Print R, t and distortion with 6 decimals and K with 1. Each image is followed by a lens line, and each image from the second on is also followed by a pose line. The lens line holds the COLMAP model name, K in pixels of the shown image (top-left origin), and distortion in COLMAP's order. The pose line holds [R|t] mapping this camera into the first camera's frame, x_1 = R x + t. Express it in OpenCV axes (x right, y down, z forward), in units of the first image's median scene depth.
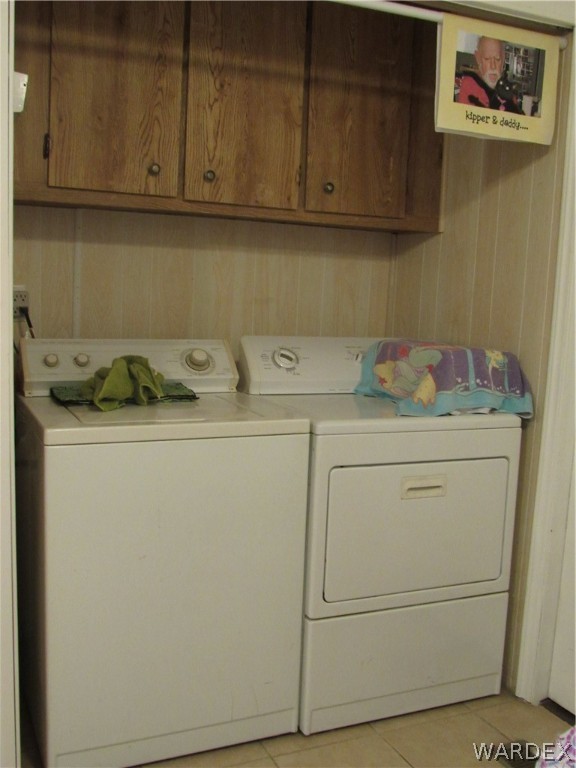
lens RADIAL K [[808.8, 0, 288.6], [0, 808.8, 388.8], [0, 0, 1]] dist [-0.067611, 0.000000]
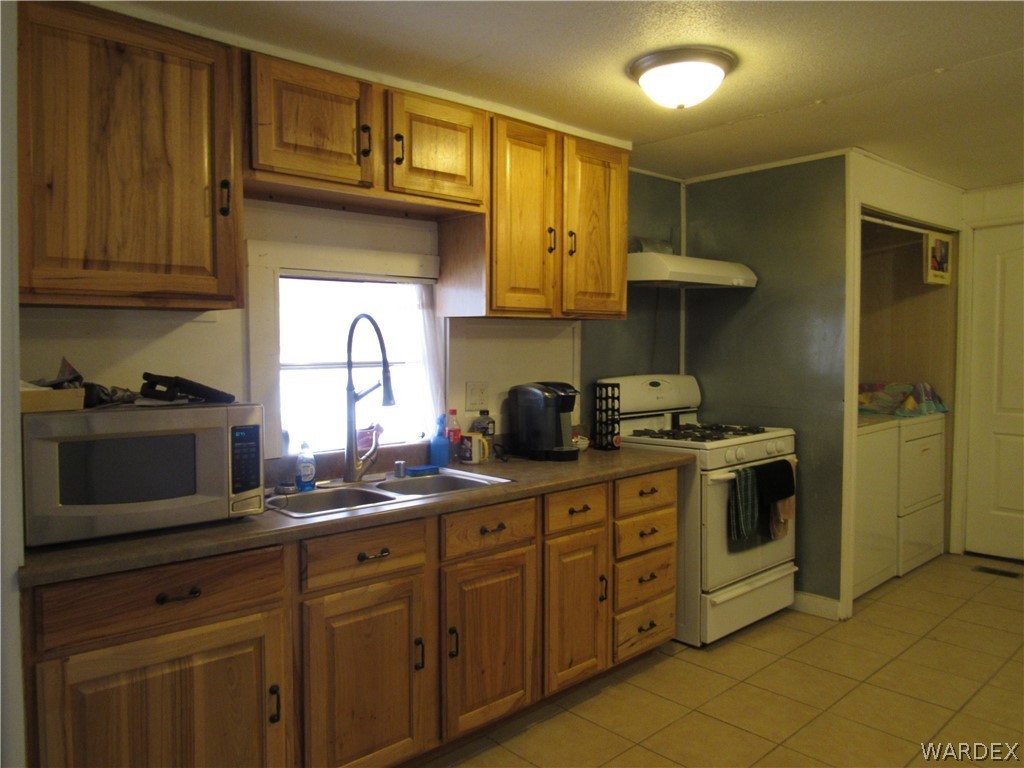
lens RADIAL K [[727.4, 0, 510.4], [0, 727.4, 388.4], [0, 0, 1]] dist [-0.032450, 0.009034]
pose [[0.953604, -0.074195, 0.291779, -1.359707], [0.093023, 0.994348, -0.051173, -0.040114], [-0.286333, 0.075941, 0.955116, -0.477569]]
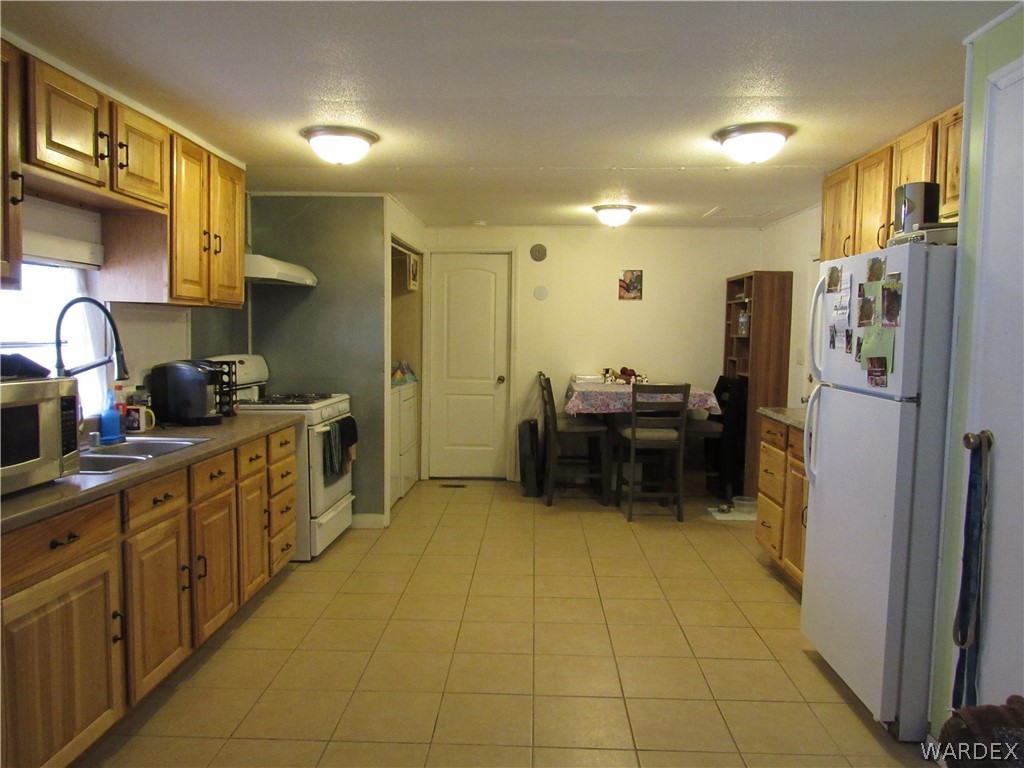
lens RADIAL K [[727.4, 0, 520.9], [0, 727.4, 389.0], [0, 0, 1]] dist [-0.032450, 0.009034]
pose [[0.435863, -0.112020, 0.893015, -1.981049], [0.121654, 0.990451, 0.064866, -0.066411], [-0.891753, 0.080366, 0.445328, -0.542432]]
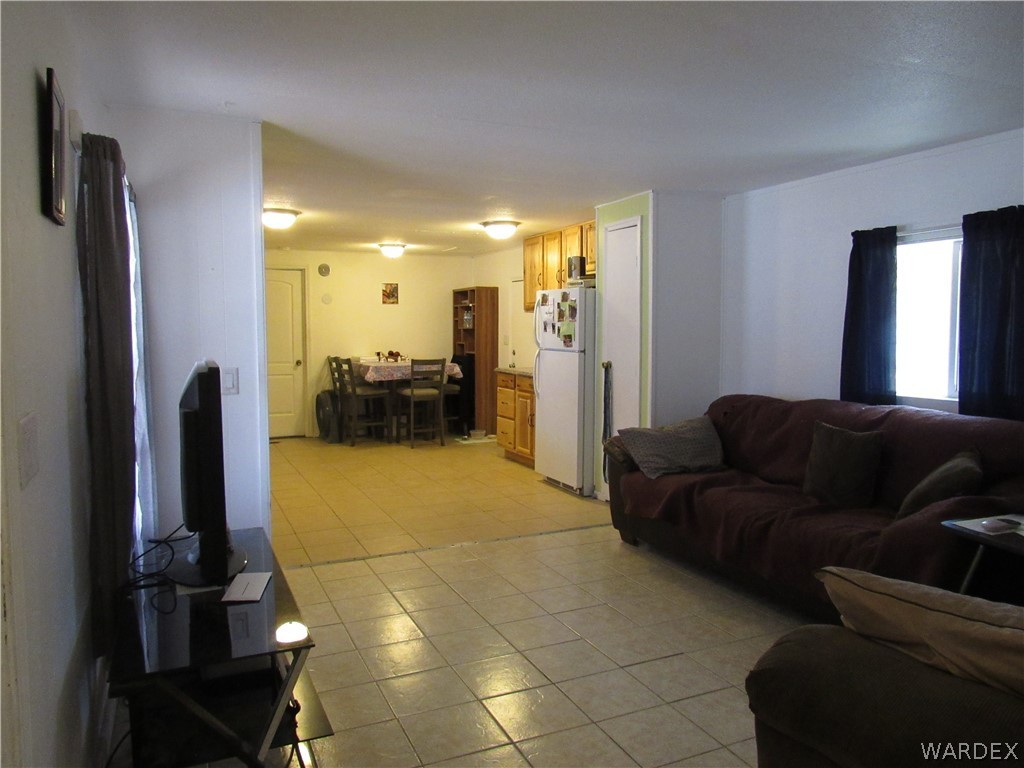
lens RADIAL K [[727.4, 0, 512.9], [0, 727.4, 389.1], [0, 0, 1]] dist [-0.032450, 0.009034]
pose [[-0.006874, -0.129190, 0.991596, -3.241285], [0.127387, 0.983427, 0.129009, -0.139161], [-0.991829, 0.127203, 0.009697, -0.363694]]
